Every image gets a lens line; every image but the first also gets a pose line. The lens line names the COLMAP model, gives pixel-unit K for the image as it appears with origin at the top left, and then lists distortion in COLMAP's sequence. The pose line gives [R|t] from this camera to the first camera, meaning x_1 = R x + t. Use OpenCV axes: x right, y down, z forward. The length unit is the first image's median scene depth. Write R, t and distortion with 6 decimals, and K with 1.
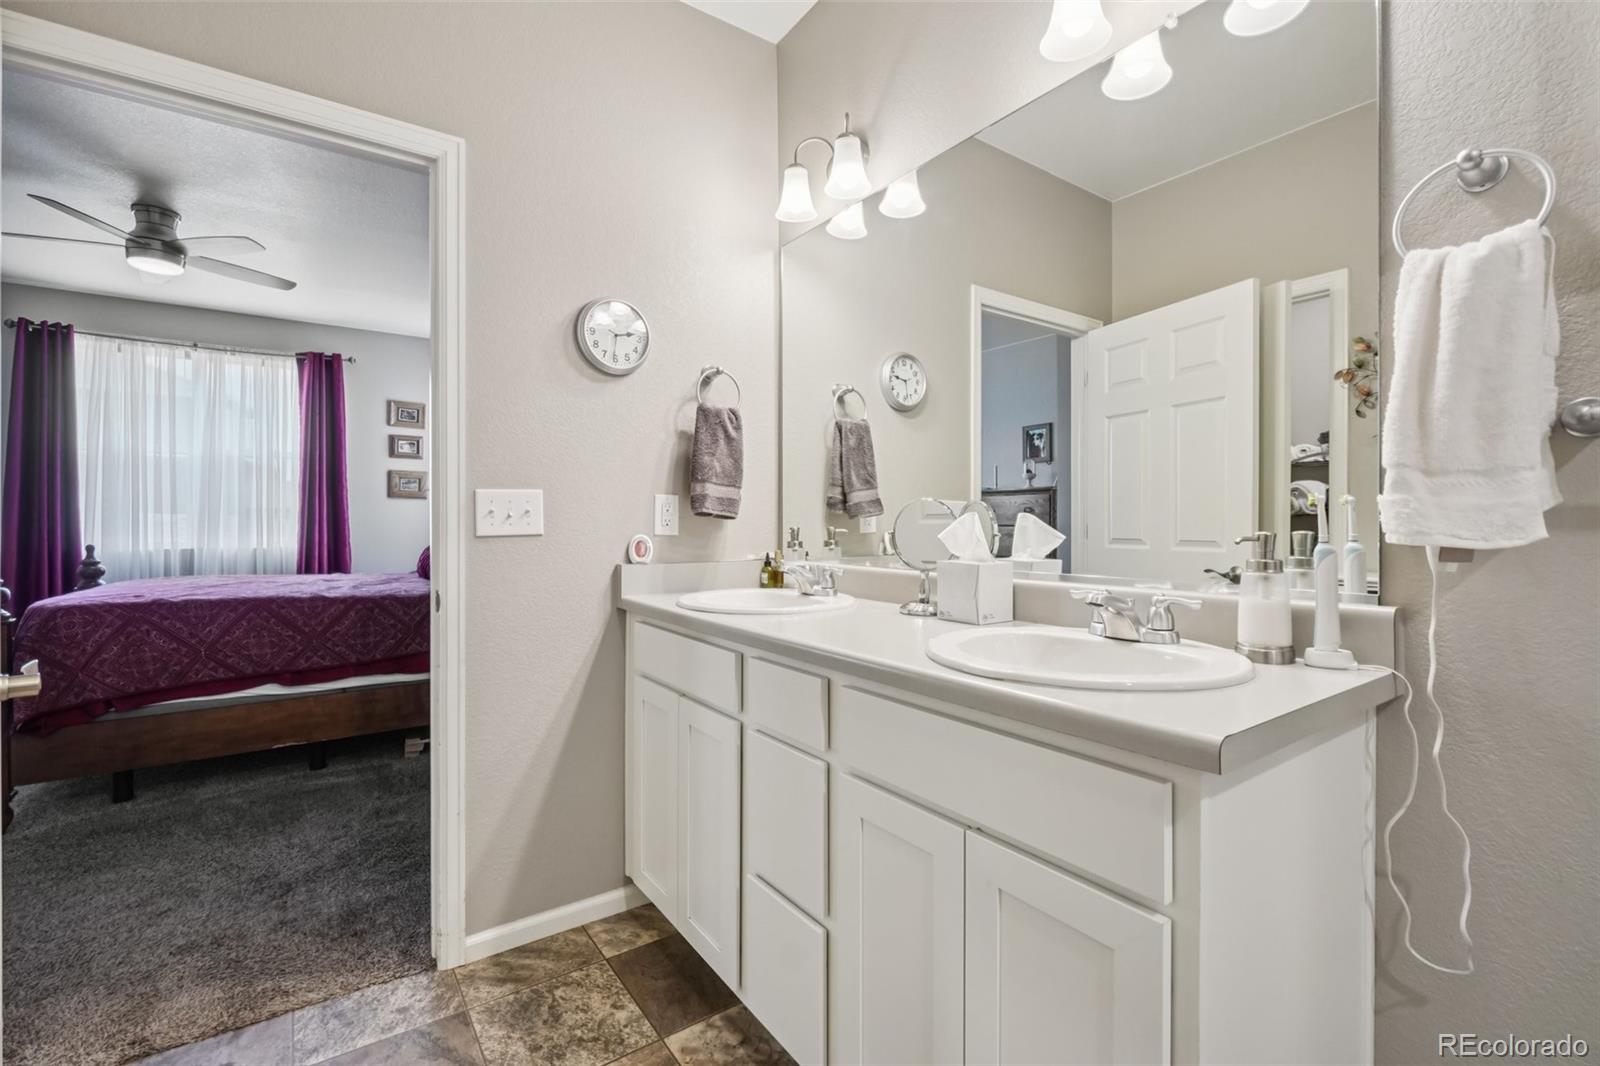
lens RADIAL K [[714.4, 0, 838.7], [0, 714.4, 554.8], [0, 0, 1]] dist [0.003289, 0.000672]
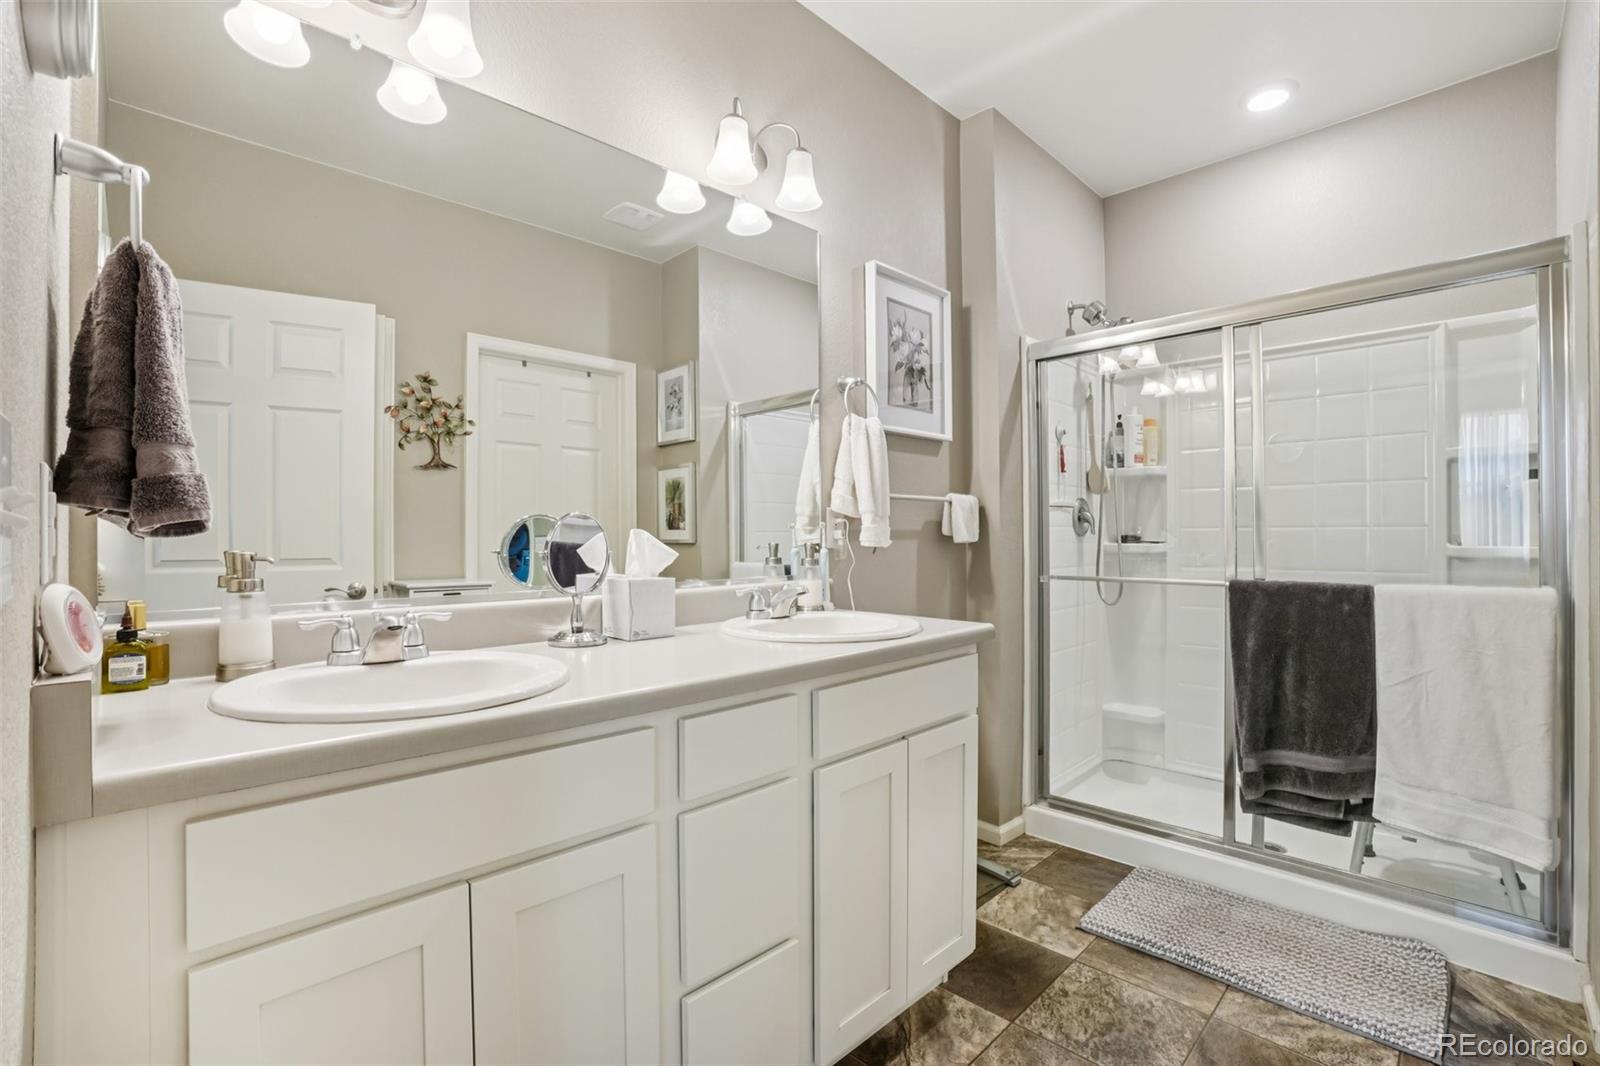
lens RADIAL K [[714.4, 0, 790.7], [0, 714.4, 536.9], [0, 0, 1]] dist [0.003289, 0.000672]
pose [[-0.141462, 0.003506, 0.989937, -1.261221], [0.057425, 0.998339, 0.004670, -0.063429], [-0.988277, 0.057508, -0.141428, 1.467963]]
